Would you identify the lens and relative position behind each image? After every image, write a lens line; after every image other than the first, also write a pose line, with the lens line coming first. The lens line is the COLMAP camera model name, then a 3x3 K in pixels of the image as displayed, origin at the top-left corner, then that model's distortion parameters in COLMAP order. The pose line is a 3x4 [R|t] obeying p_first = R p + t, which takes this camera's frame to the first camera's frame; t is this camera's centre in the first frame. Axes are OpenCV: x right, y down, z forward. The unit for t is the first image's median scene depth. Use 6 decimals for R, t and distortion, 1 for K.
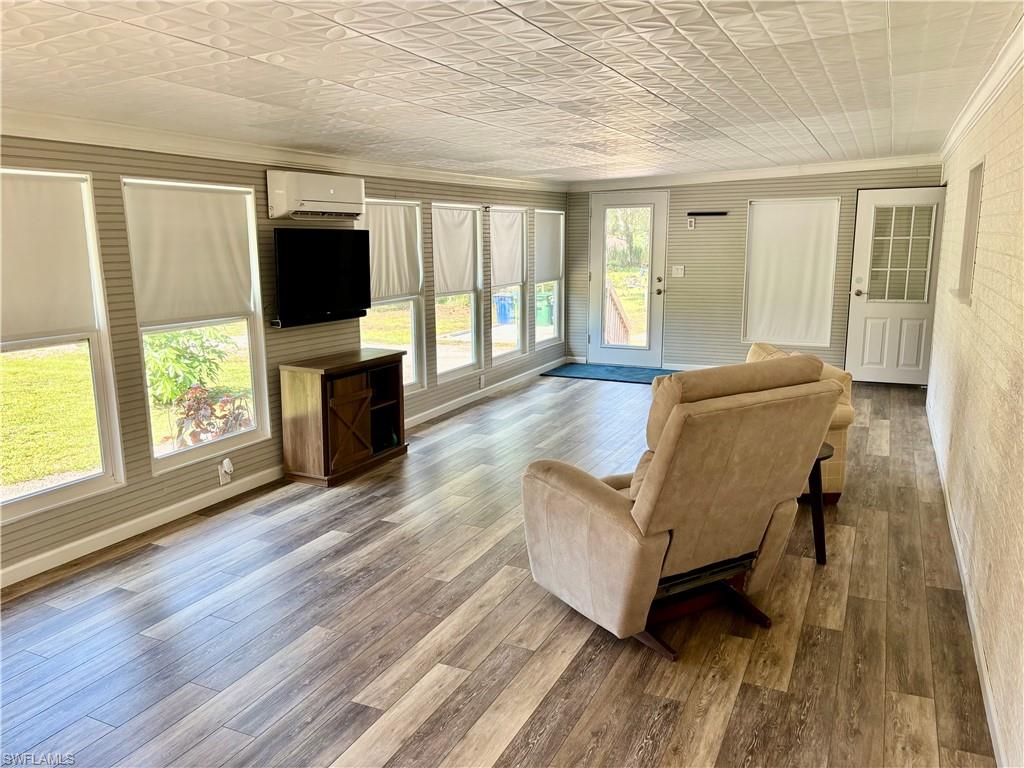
lens RADIAL K [[779.9, 0, 506.7], [0, 779.9, 390.5], [0, 0, 1]] dist [0.056455, -0.053342]
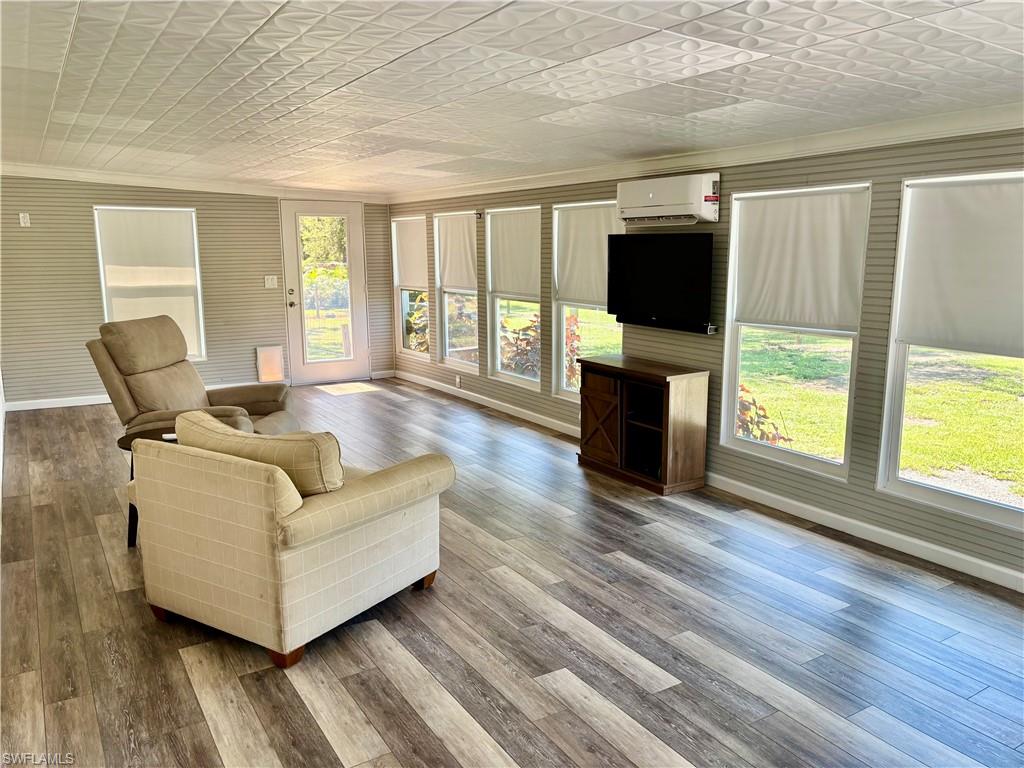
lens RADIAL K [[778.9, 0, 516.0], [0, 778.9, 388.1], [0, 0, 1]] dist [0.069575, -0.088292]
pose [[-0.533483, 0.165283, -0.829504, 0.742240], [-0.155551, 0.944821, 0.288300, -0.289885], [0.831384, 0.282833, -0.478336, 1.433194]]
